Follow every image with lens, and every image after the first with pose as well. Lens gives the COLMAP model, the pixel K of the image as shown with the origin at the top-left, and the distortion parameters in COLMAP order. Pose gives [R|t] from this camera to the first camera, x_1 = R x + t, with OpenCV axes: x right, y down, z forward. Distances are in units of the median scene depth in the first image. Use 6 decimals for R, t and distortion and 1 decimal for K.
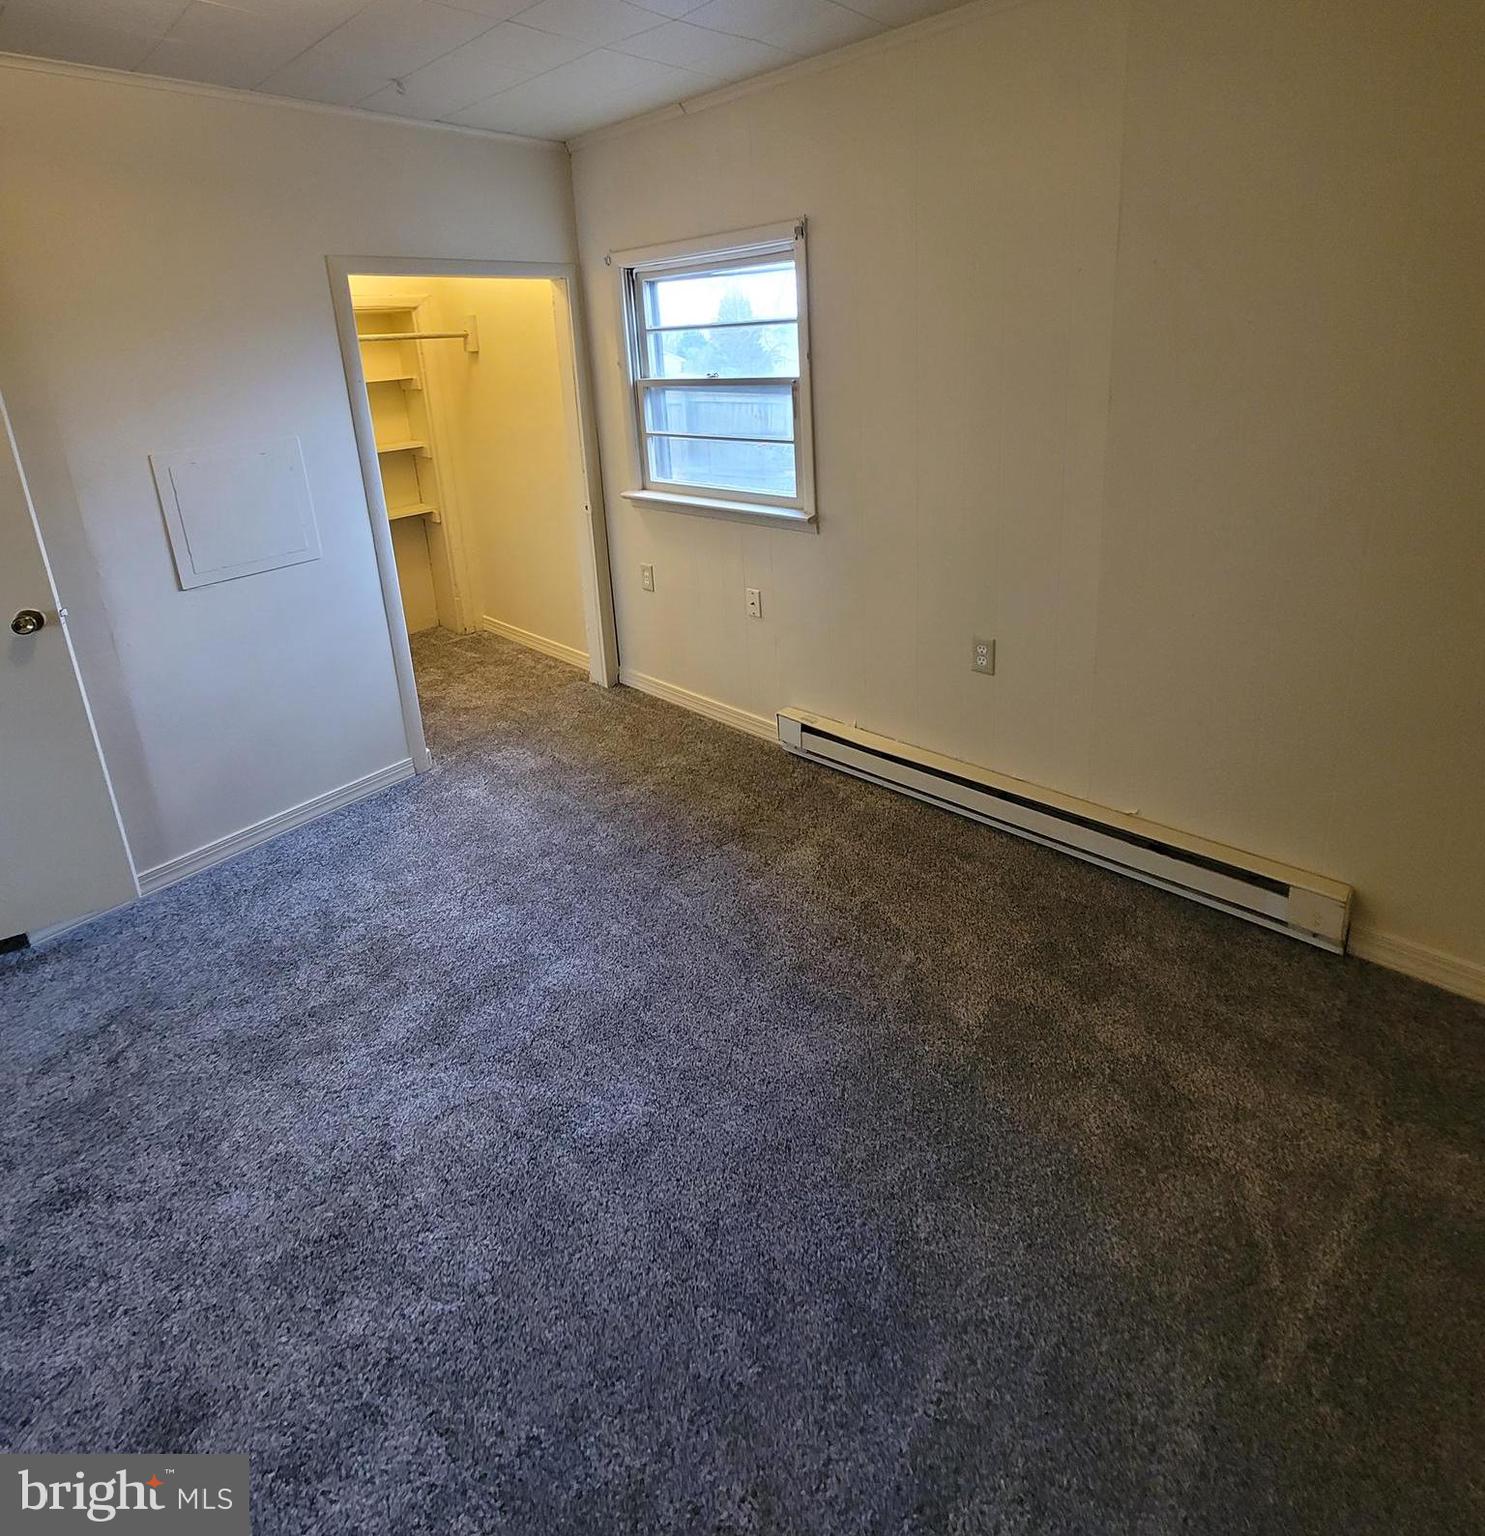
lens RADIAL K [[1096.0, 0, 742.2], [0, 1096.0, 765.2], [0, 0, 1]] dist [-0.000268, -0.002270]
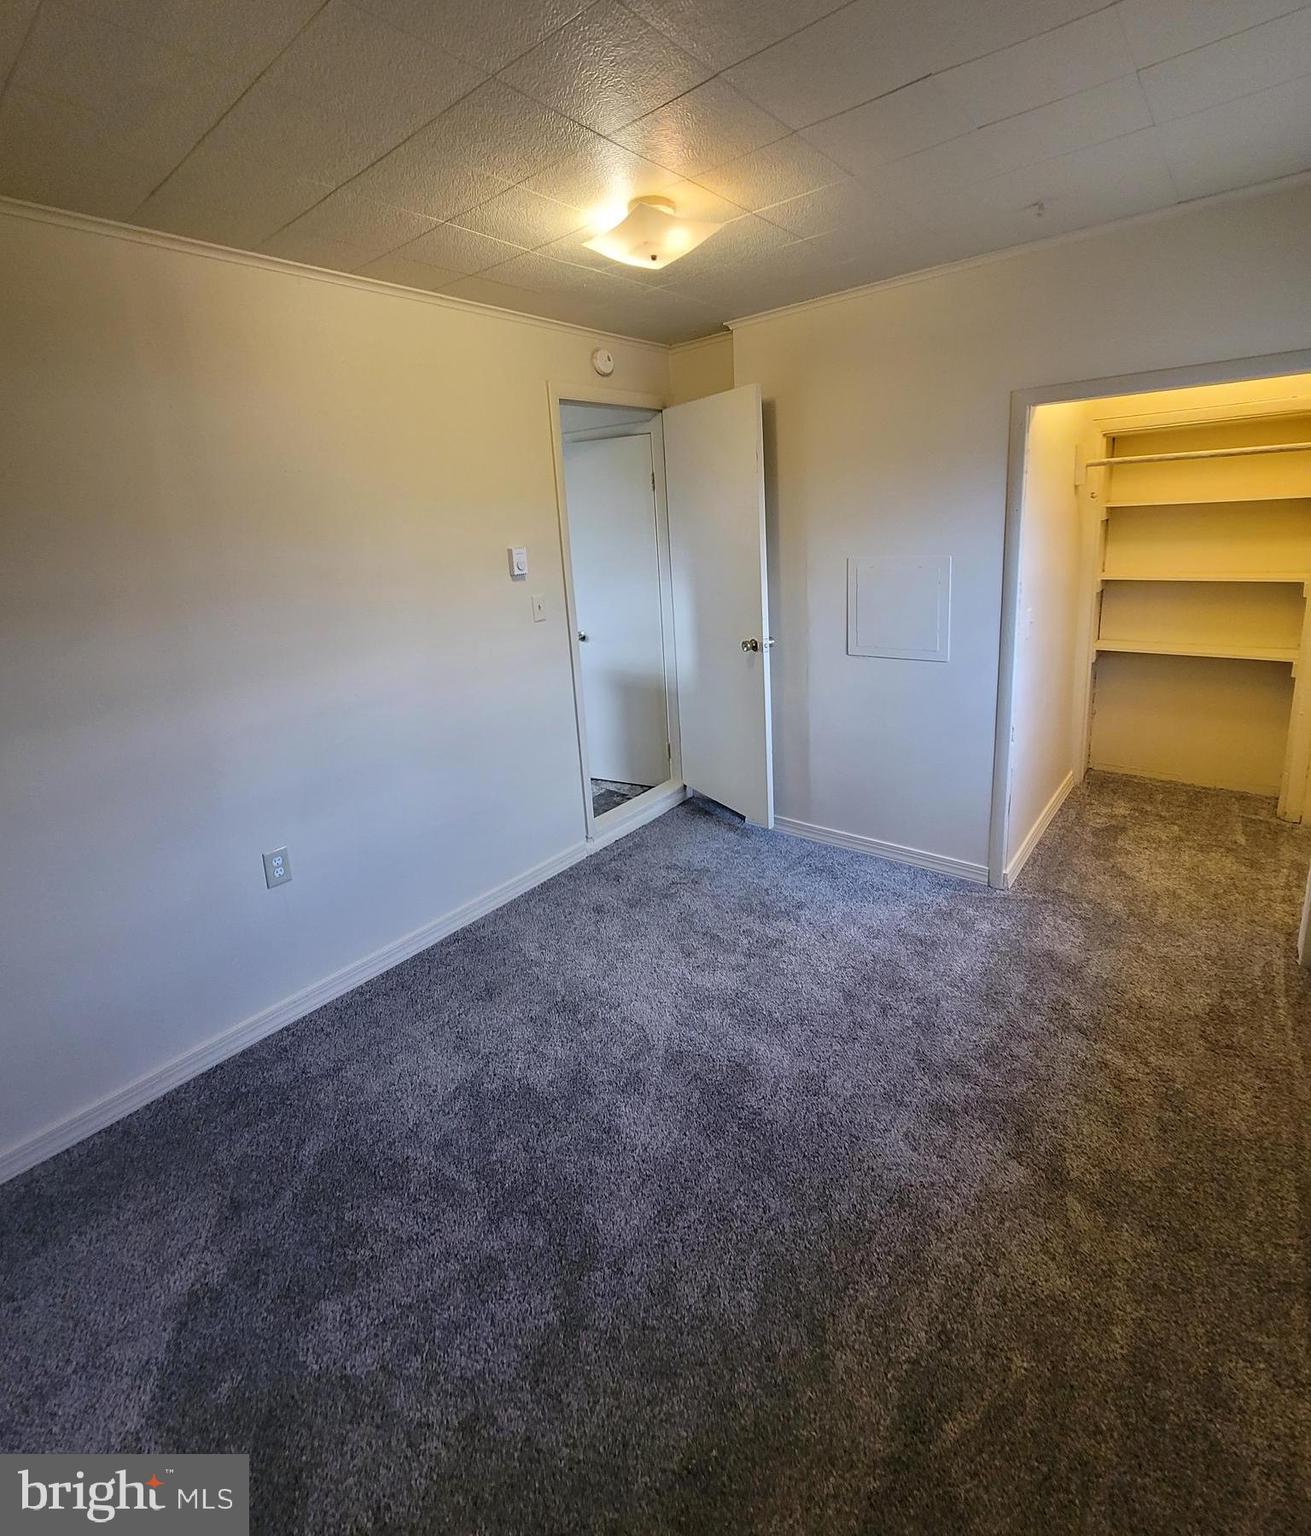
lens RADIAL K [[883.5, 0, 654.7], [0, 883.5, 769.7], [0, 0, 1]] dist [-0.004759, -0.000599]
pose [[-0.221355, 0.340429, -0.913843, 0.590947], [-0.282100, 0.874672, 0.394169, -0.388723], [0.933500, 0.345046, -0.097578, 0.896093]]
